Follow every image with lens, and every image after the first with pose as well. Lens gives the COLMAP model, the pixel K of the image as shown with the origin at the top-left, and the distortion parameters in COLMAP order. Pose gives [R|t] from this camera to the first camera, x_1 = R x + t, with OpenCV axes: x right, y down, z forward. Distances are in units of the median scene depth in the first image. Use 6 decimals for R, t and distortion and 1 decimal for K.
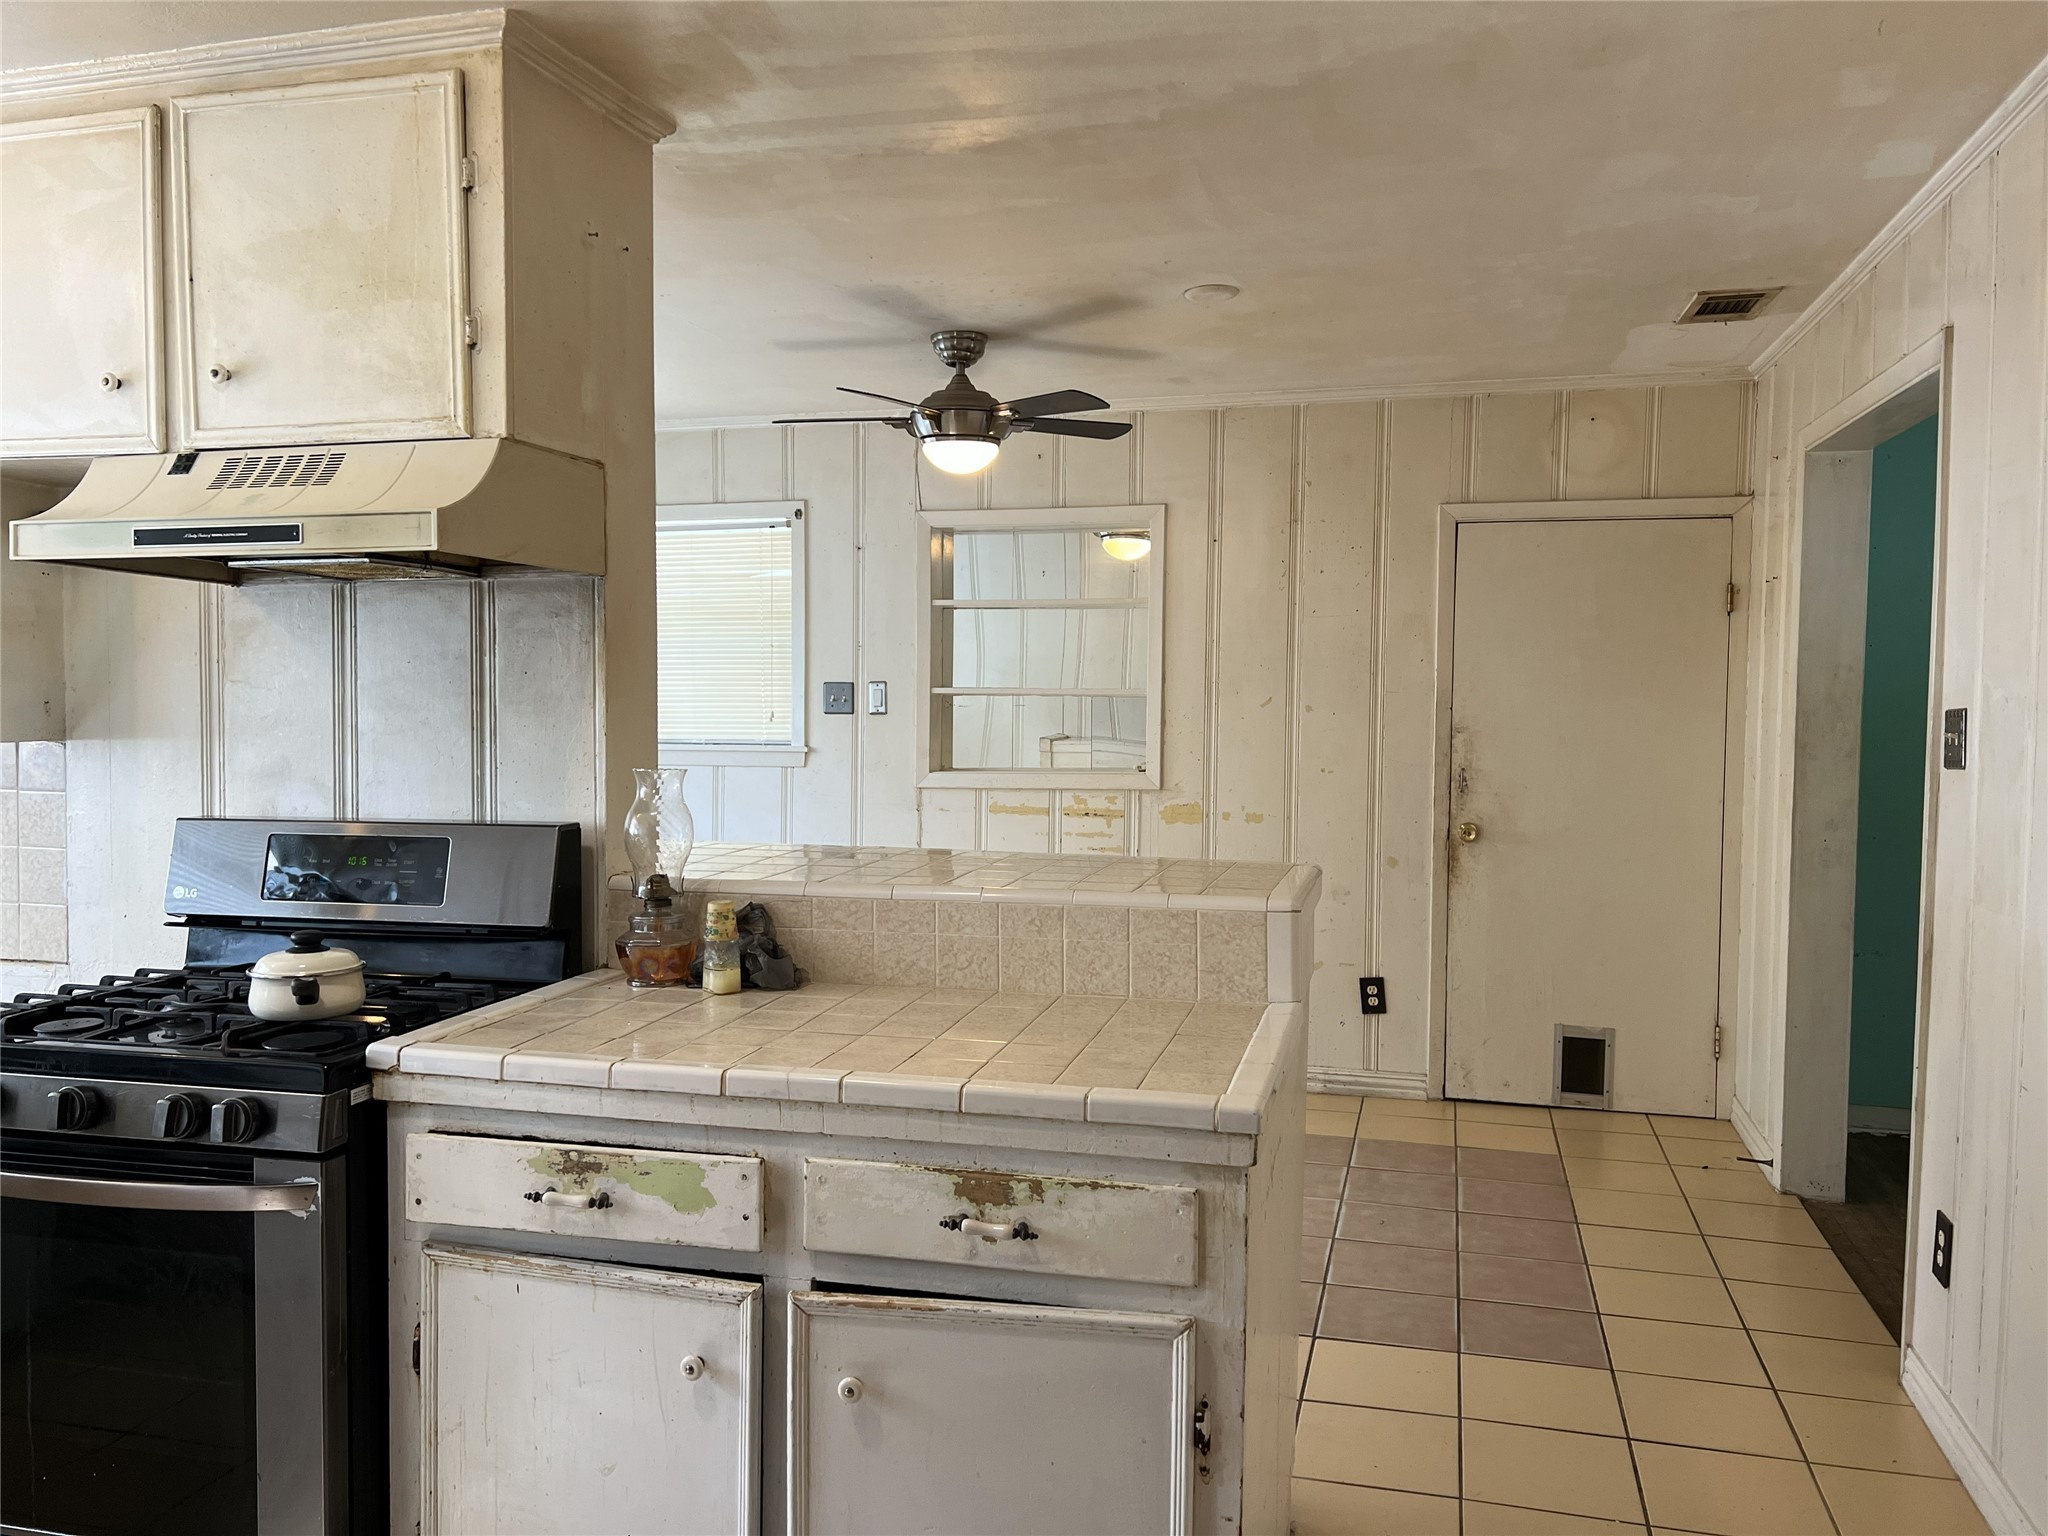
lens RADIAL K [[1548.4, 0, 1013.5], [0, 1548.4, 753.8], [0, 0, 1]] dist [0.046508, -0.043930]
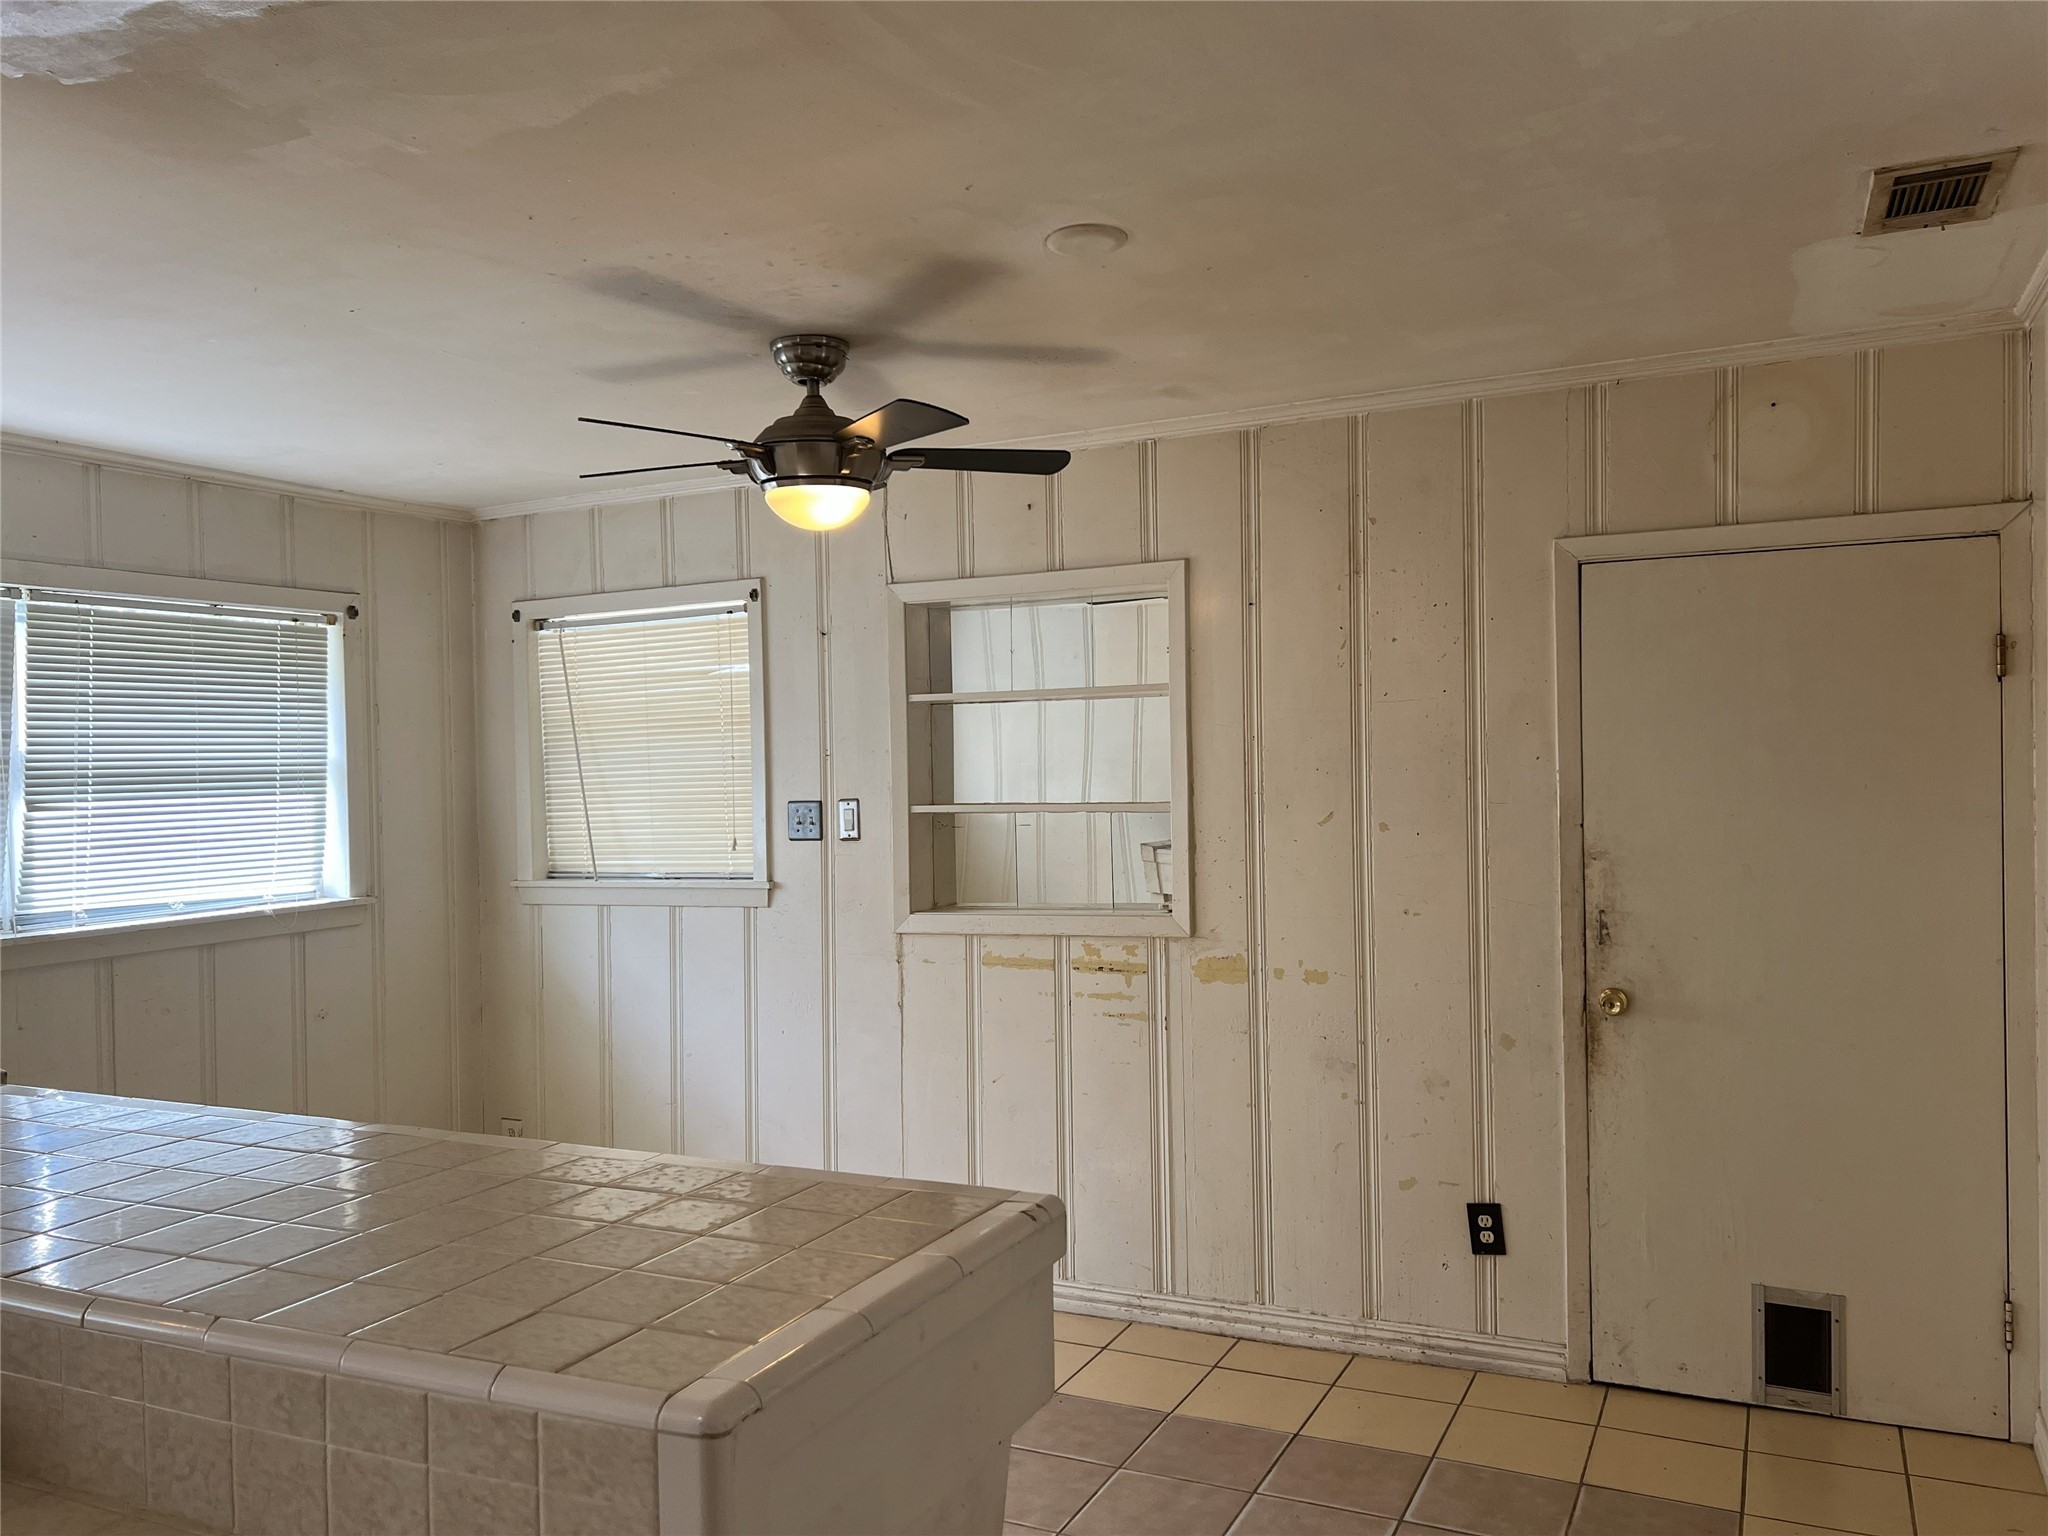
lens RADIAL K [[1548.4, 0, 1034.7], [0, 1548.4, 778.8], [0, 0, 1]] dist [0.046508, -0.043930]
pose [[0.983501, -0.026262, -0.178985, 0.164190], [0.021023, 0.999295, -0.031106, -0.033454], [0.179675, 0.026830, 0.983360, 0.257881]]
